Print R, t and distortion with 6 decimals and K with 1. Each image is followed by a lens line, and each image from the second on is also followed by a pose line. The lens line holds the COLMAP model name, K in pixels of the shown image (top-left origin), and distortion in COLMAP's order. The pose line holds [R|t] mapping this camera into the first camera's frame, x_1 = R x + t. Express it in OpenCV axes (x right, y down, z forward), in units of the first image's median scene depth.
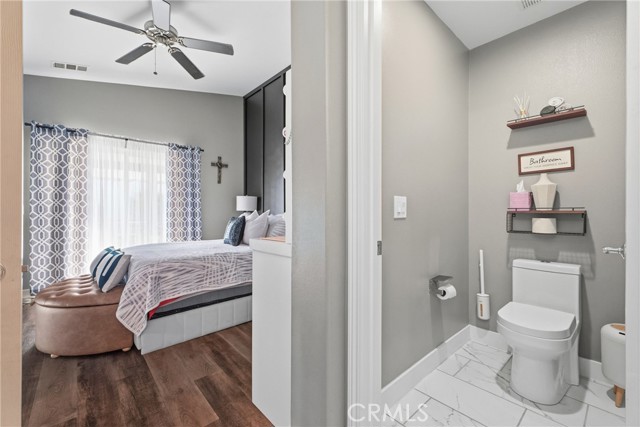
lens RADIAL K [[279.8, 0, 327.5], [0, 279.8, 211.0], [0, 0, 1]] dist [0.017256, 0.000062]
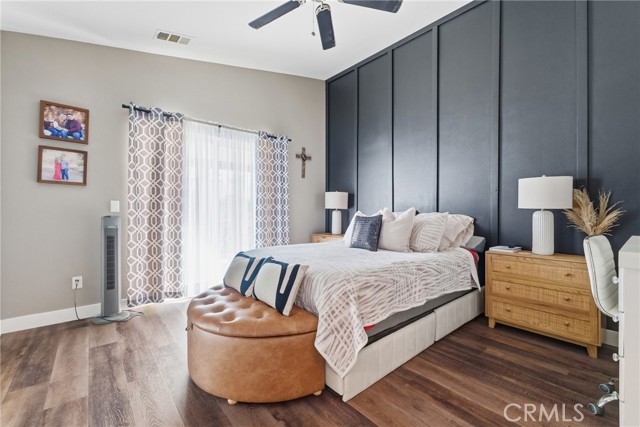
lens RADIAL K [[279.8, 0, 327.5], [0, 279.8, 211.0], [0, 0, 1]] dist [0.017256, 0.000062]
pose [[0.999814, 0.002422, -0.019118, -0.415393], [-0.002309, 0.999980, 0.005931, 0.002370], [0.019132, -0.005886, 0.999800, 0.159703]]
